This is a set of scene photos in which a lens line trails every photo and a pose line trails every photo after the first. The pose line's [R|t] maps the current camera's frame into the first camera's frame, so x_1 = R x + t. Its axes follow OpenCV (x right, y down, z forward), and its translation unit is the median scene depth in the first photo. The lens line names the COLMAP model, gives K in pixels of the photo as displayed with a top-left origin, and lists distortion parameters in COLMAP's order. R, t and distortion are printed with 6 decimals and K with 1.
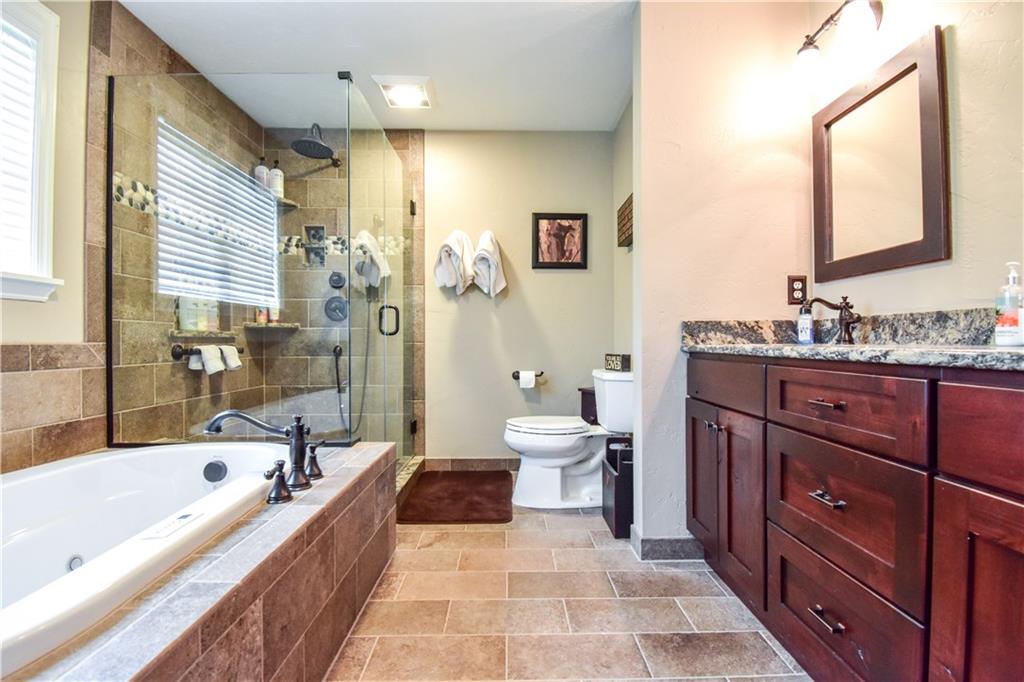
lens RADIAL K [[472.3, 0, 516.5], [0, 472.3, 339.6], [0, 0, 1]] dist [0.008319, -0.005662]
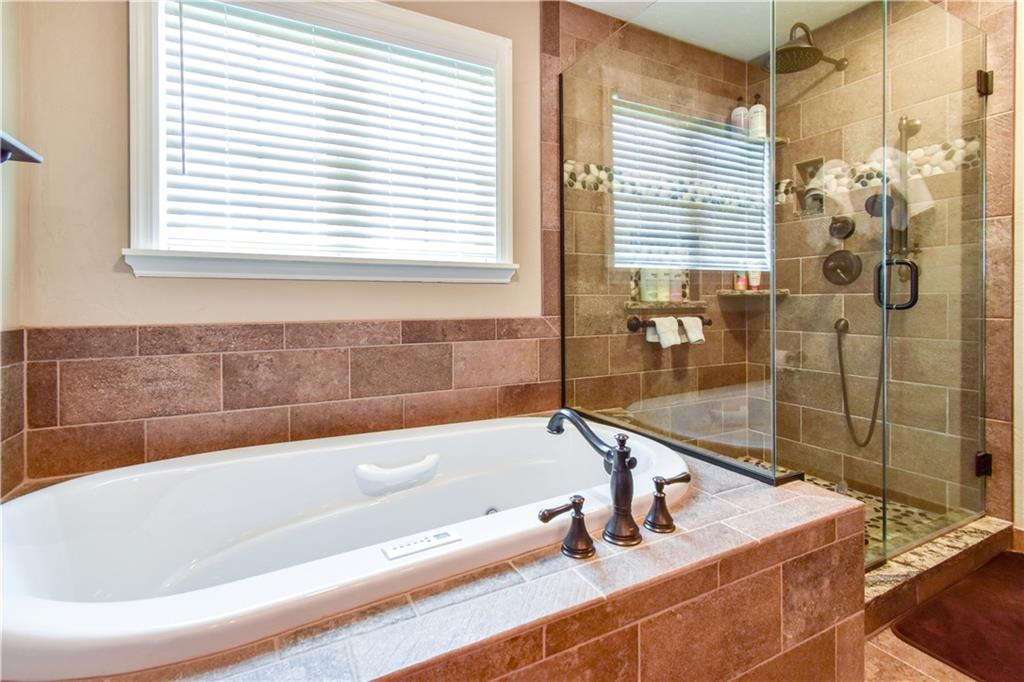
lens RADIAL K [[472.3, 0, 485.1], [0, 472.3, 305.5], [0, 0, 1]] dist [0.008319, -0.005662]
pose [[0.438452, 0.006242, -0.898733, 0.042475], [0.004275, 0.999950, 0.009031, -0.021183], [0.898745, -0.007801, 0.438403, 0.258072]]
